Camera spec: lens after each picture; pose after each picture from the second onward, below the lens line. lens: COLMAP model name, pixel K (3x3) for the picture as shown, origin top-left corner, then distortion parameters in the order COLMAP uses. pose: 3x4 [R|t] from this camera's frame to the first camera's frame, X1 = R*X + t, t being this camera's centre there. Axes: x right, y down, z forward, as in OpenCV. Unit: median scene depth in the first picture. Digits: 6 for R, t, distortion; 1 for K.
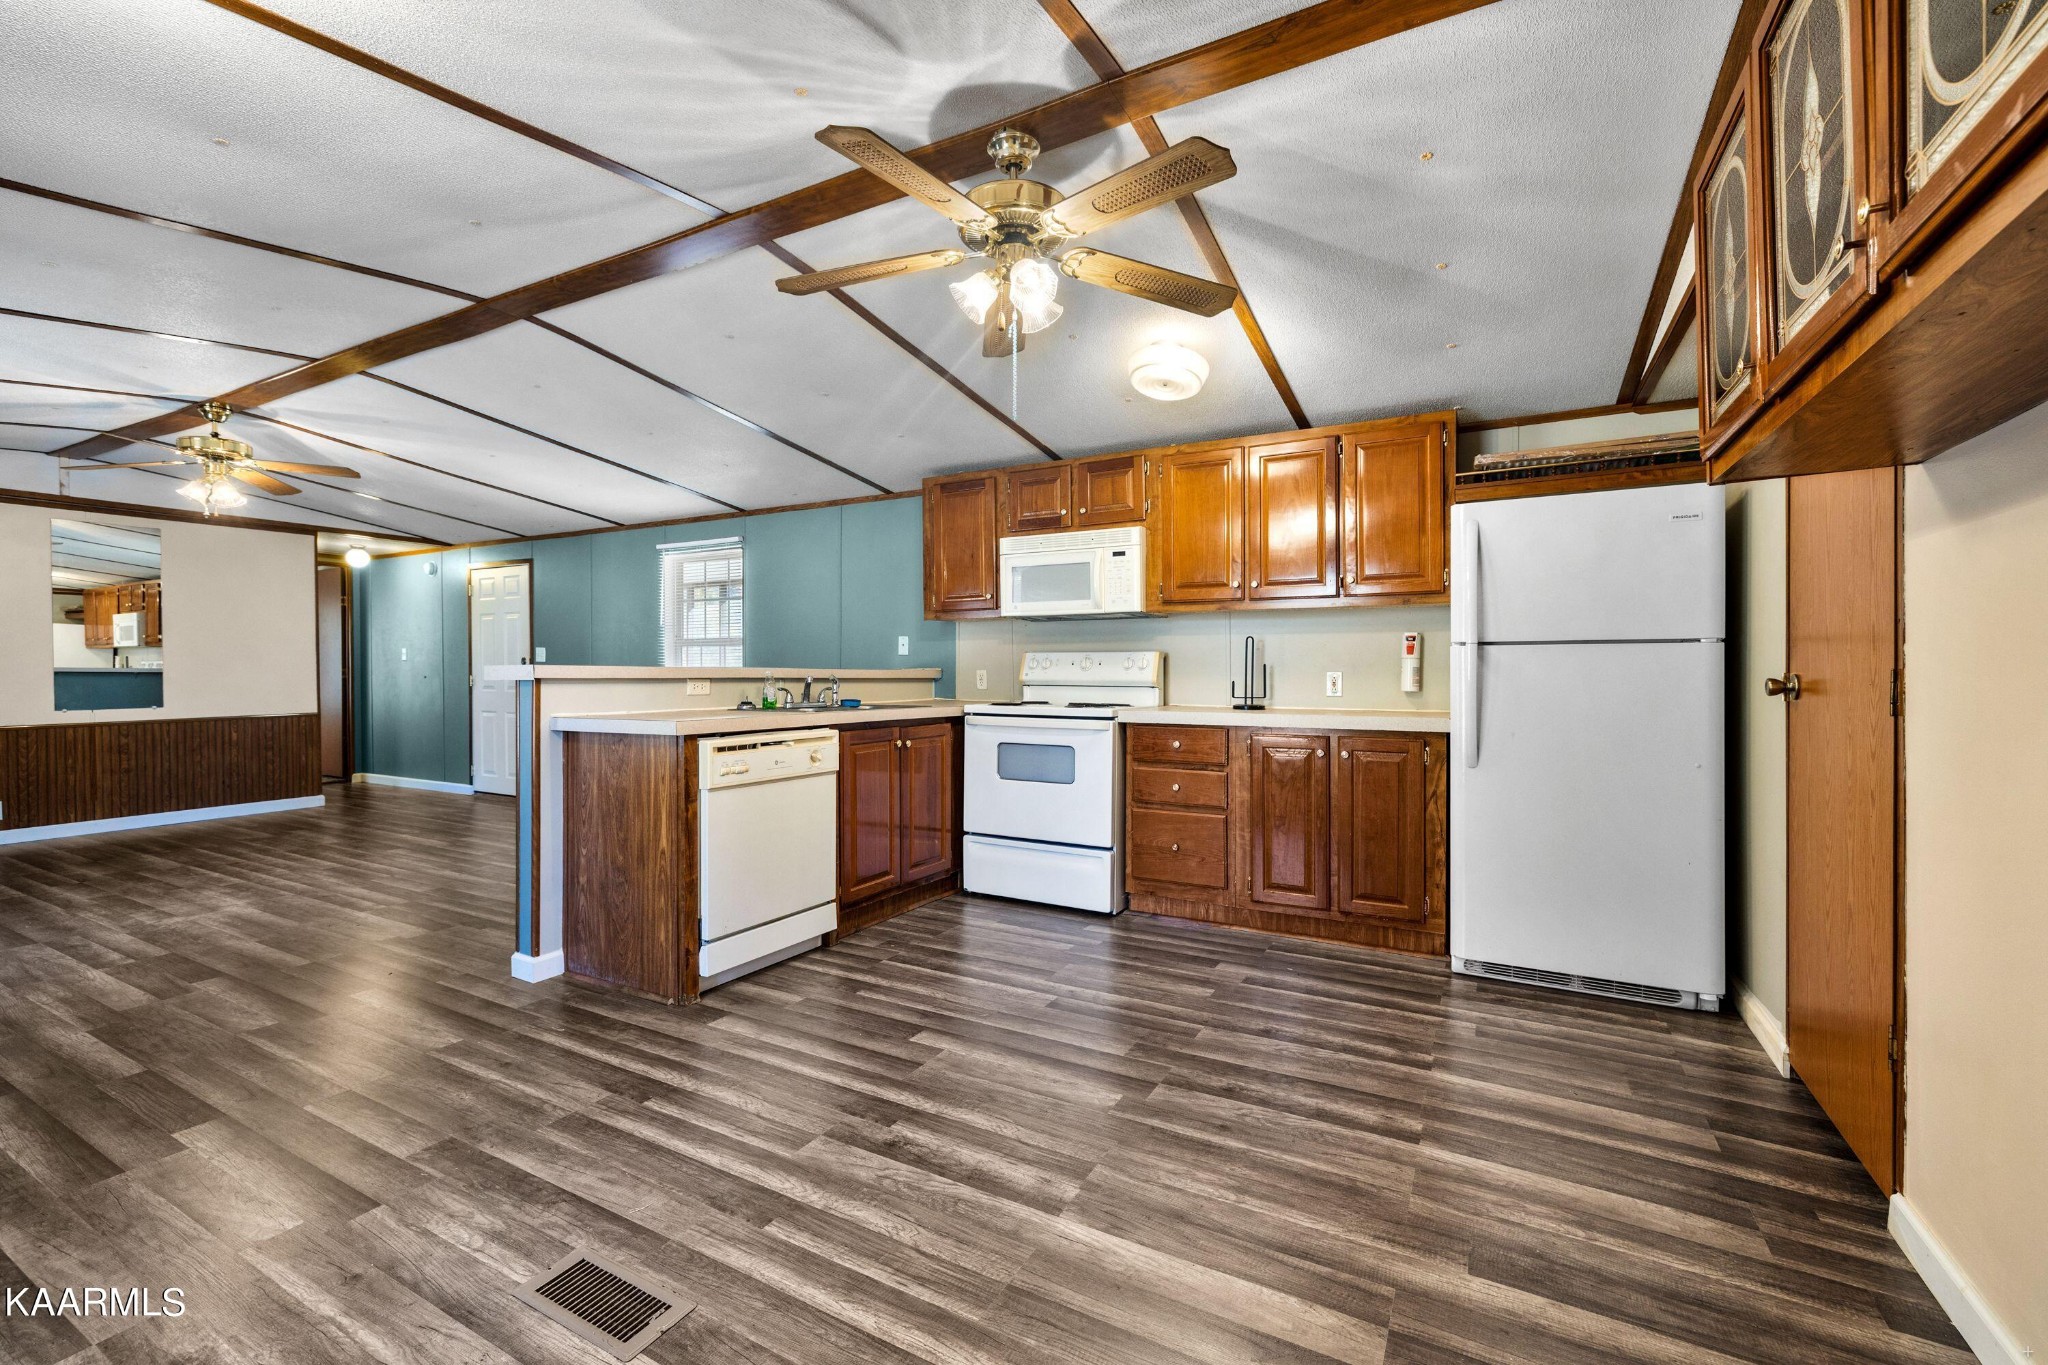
lens RADIAL K [[865.2, 0, 1017.9], [0, 865.2, 674.9], [0, 0, 1]] dist [-0.002317, 0.000597]
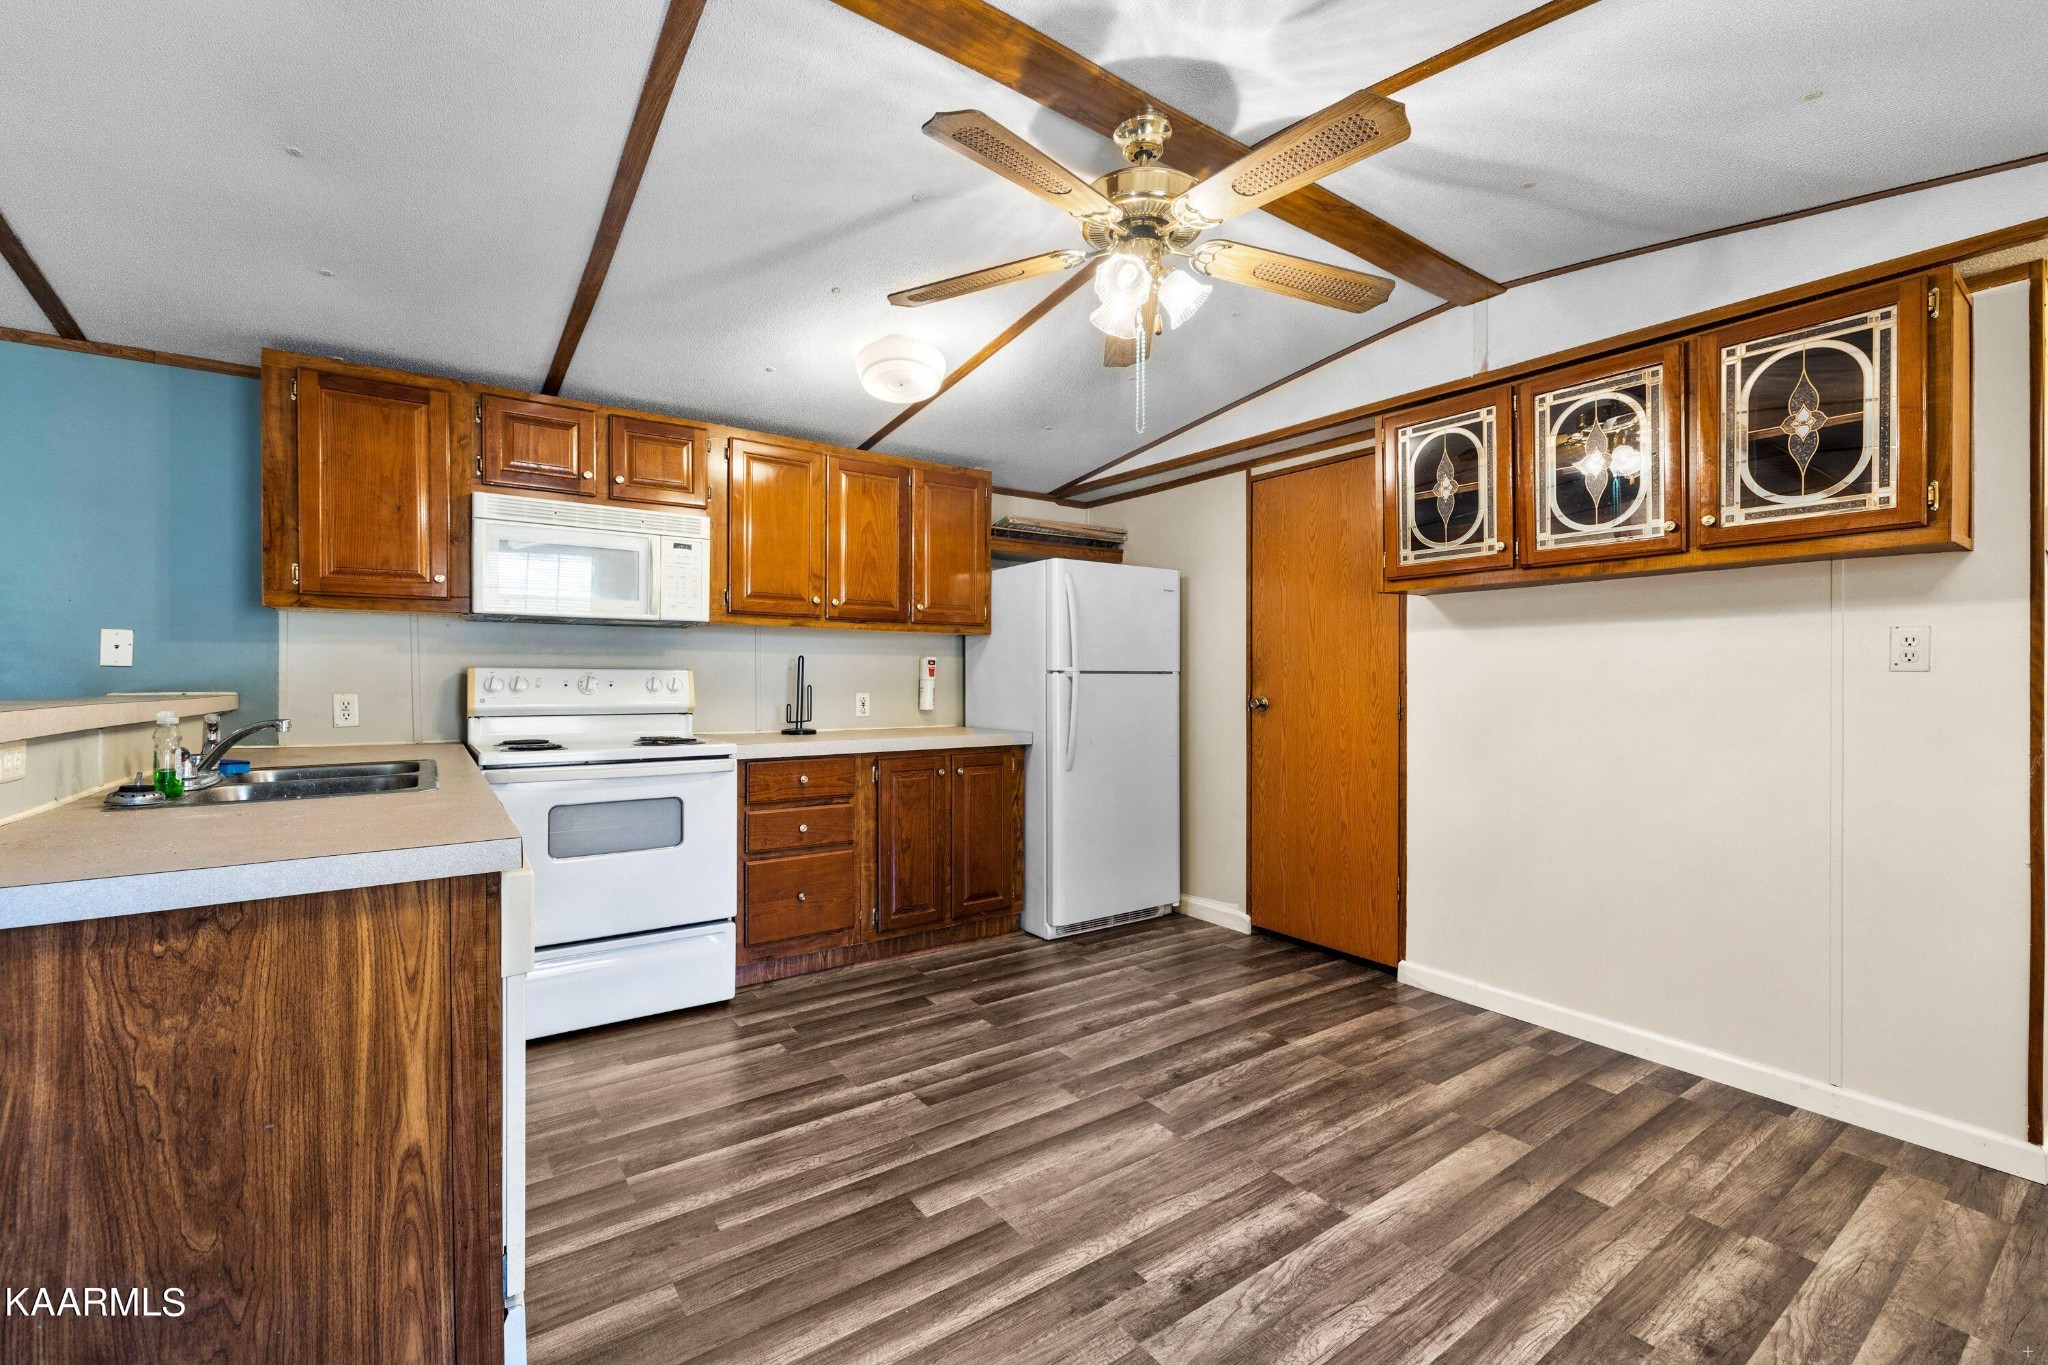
lens RADIAL K [[865.2, 0, 1022.9], [0, 865.2, 681.2], [0, 0, 1]] dist [-0.002317, 0.000597]
pose [[0.425220, -0.002957, 0.905085, -0.663209], [0.000930, 0.999996, 0.002830, -0.027367], [-0.905090, -0.000361, 0.425220, 0.547097]]
